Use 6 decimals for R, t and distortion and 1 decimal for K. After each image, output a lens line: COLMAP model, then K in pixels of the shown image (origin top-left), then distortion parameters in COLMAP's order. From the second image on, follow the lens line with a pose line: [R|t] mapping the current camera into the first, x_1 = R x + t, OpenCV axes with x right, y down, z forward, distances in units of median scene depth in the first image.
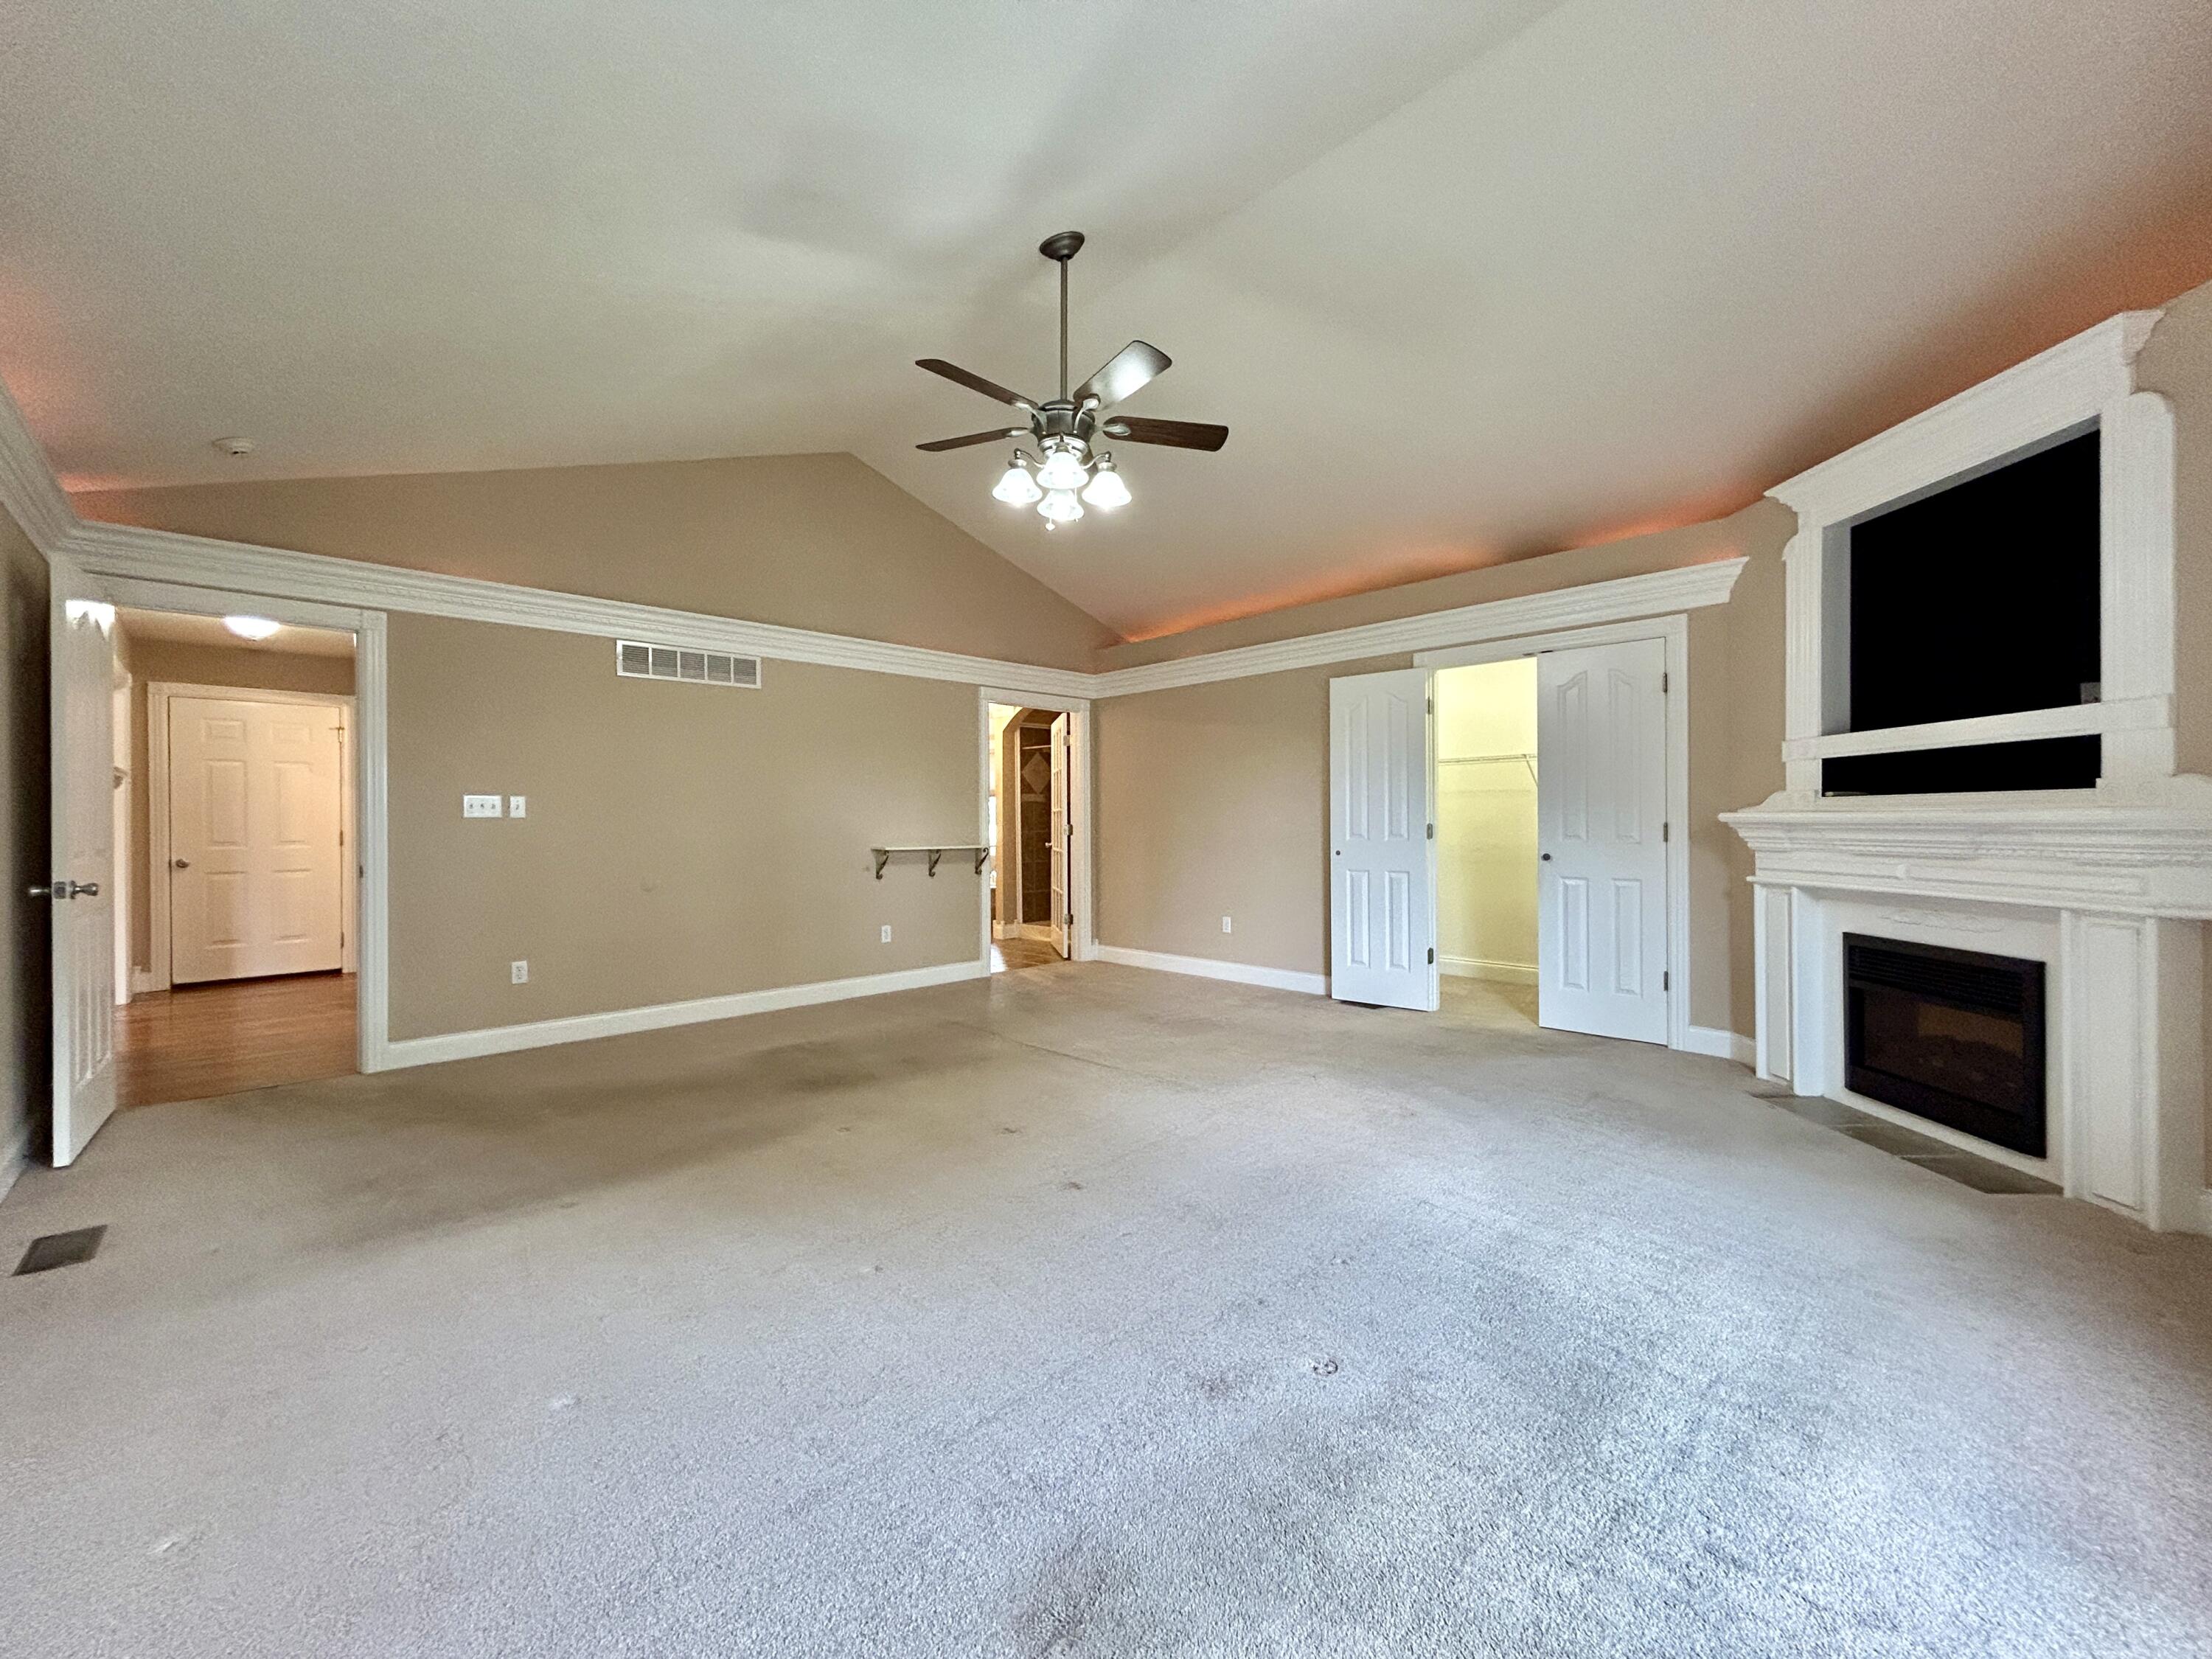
lens RADIAL K [[887.3, 0, 1093.0], [0, 887.3, 827.2], [0, 0, 1]] dist [0.000613, -0.000006]
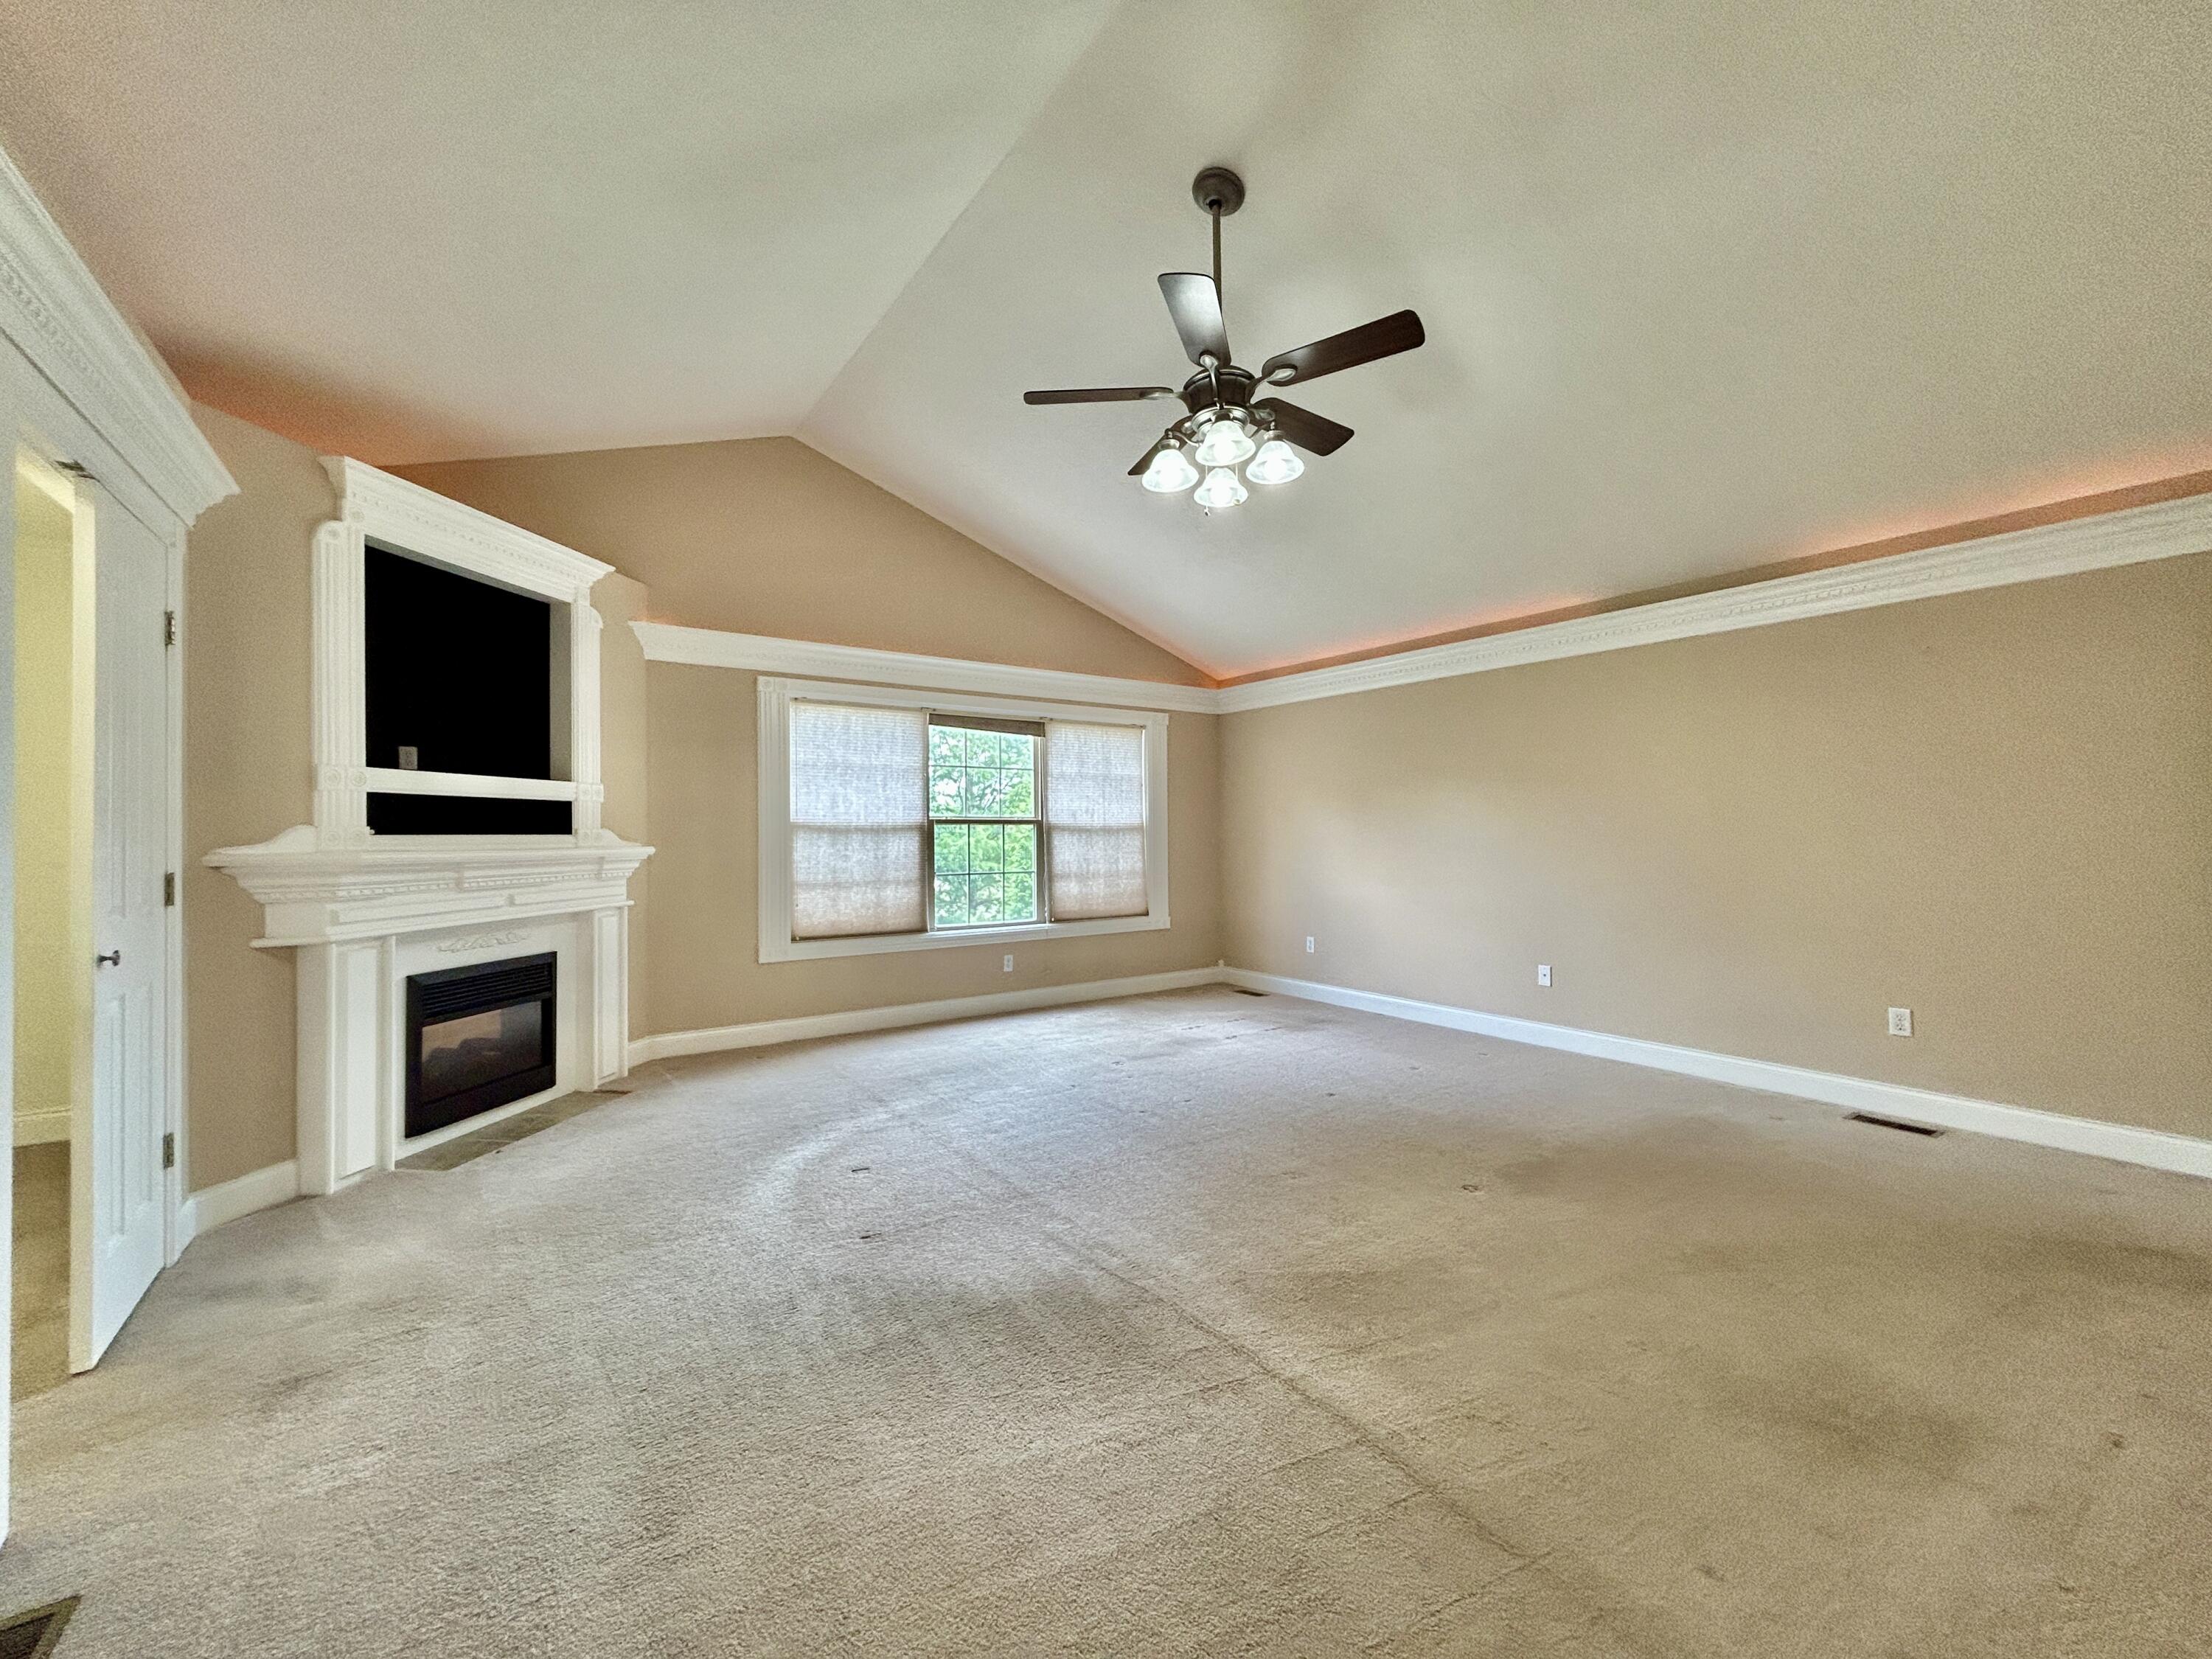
lens RADIAL K [[883.5, 0, 1103.0], [0, 883.5, 818.9], [0, 0, 1]] dist [0.000448, 0.000053]
pose [[-0.986234, 0.019524, 0.164196, -0.053506], [0.017702, 0.999765, -0.012552, -0.025301], [-0.164403, -0.009473, -0.986348, 1.722625]]
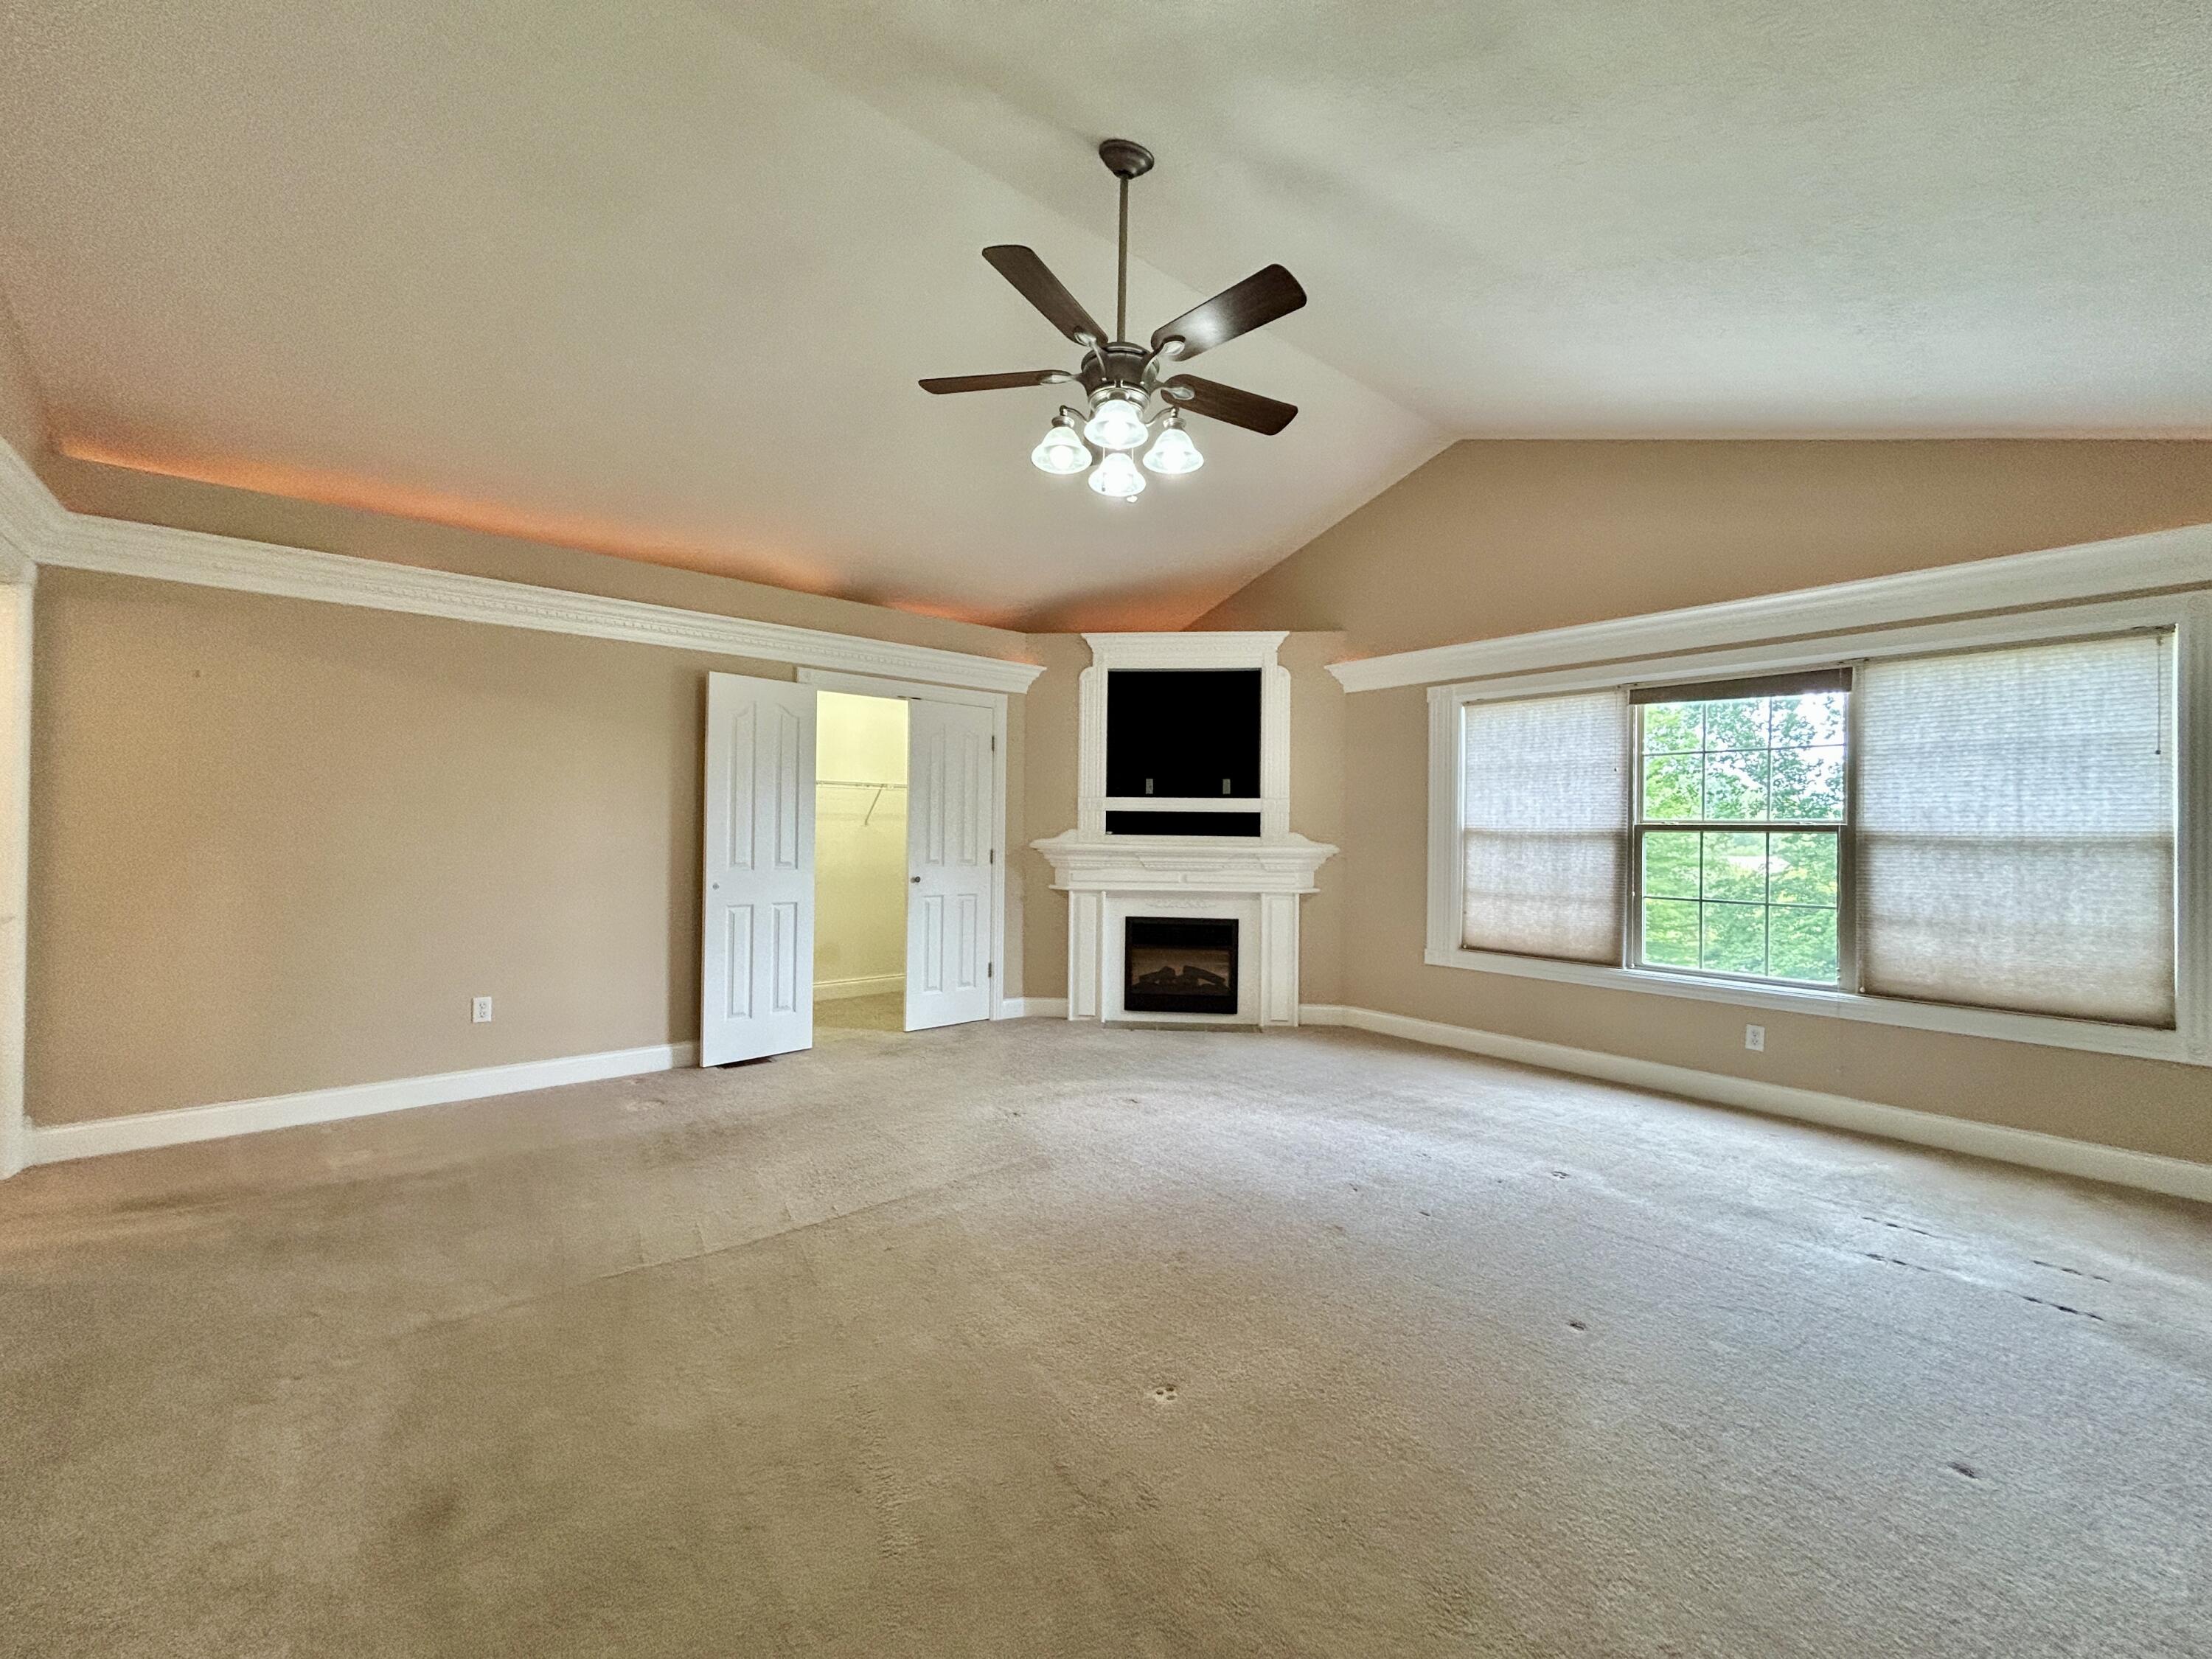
lens RADIAL K [[887.3, 0, 1093.0], [0, 887.3, 827.2], [0, 0, 1]] dist [0.000613, -0.000006]
pose [[0.075954, 0.016592, 0.996973, -0.774806], [-0.007614, 0.999842, -0.016059, -0.021121], [-0.997082, -0.006371, 0.076069, 0.884718]]
